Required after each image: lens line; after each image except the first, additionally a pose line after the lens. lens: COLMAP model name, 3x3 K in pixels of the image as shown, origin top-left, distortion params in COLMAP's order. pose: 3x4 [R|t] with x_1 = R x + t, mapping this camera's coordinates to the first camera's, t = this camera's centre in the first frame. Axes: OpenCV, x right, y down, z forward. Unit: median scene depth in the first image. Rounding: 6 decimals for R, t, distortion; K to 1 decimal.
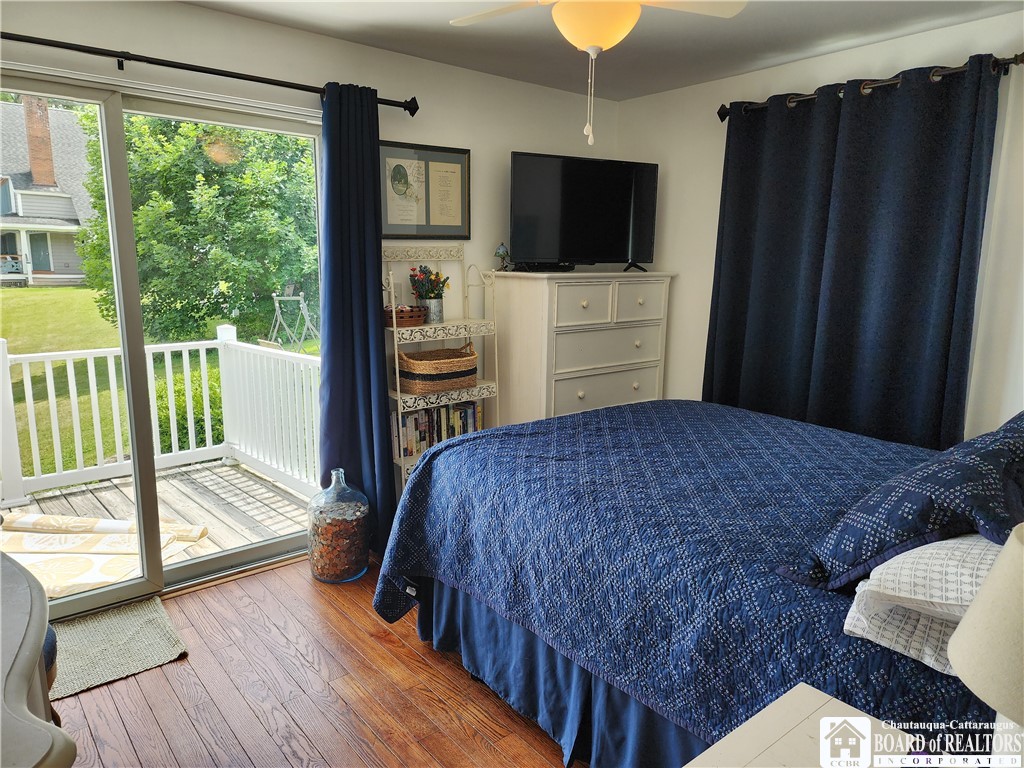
lens RADIAL K [[683.0, 0, 512.2], [0, 683.0, 385.6], [0, 0, 1]] dist [0.071980, -0.059220]
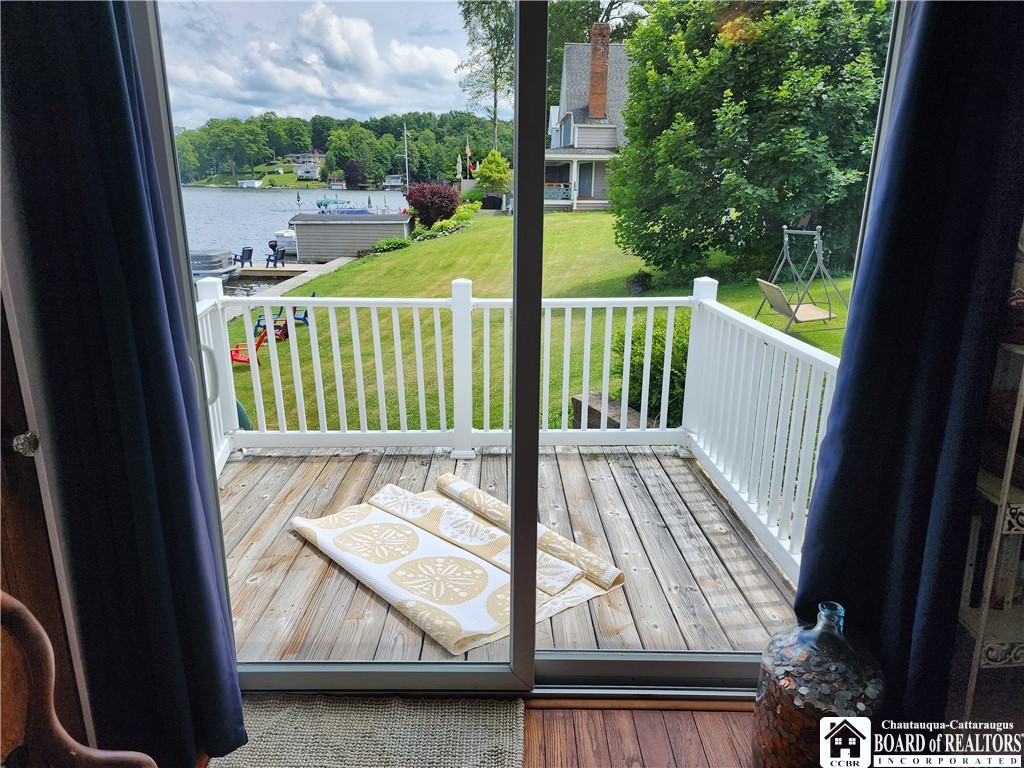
lens RADIAL K [[683.0, 0, 507.8], [0, 683.0, 380.6], [0, 0, 1]] dist [0.071980, -0.059220]
pose [[0.759724, 0.175988, -0.625977, -0.031451], [-0.114748, 0.983855, 0.137338, -0.019295], [0.640041, -0.032509, 0.767653, 0.099228]]
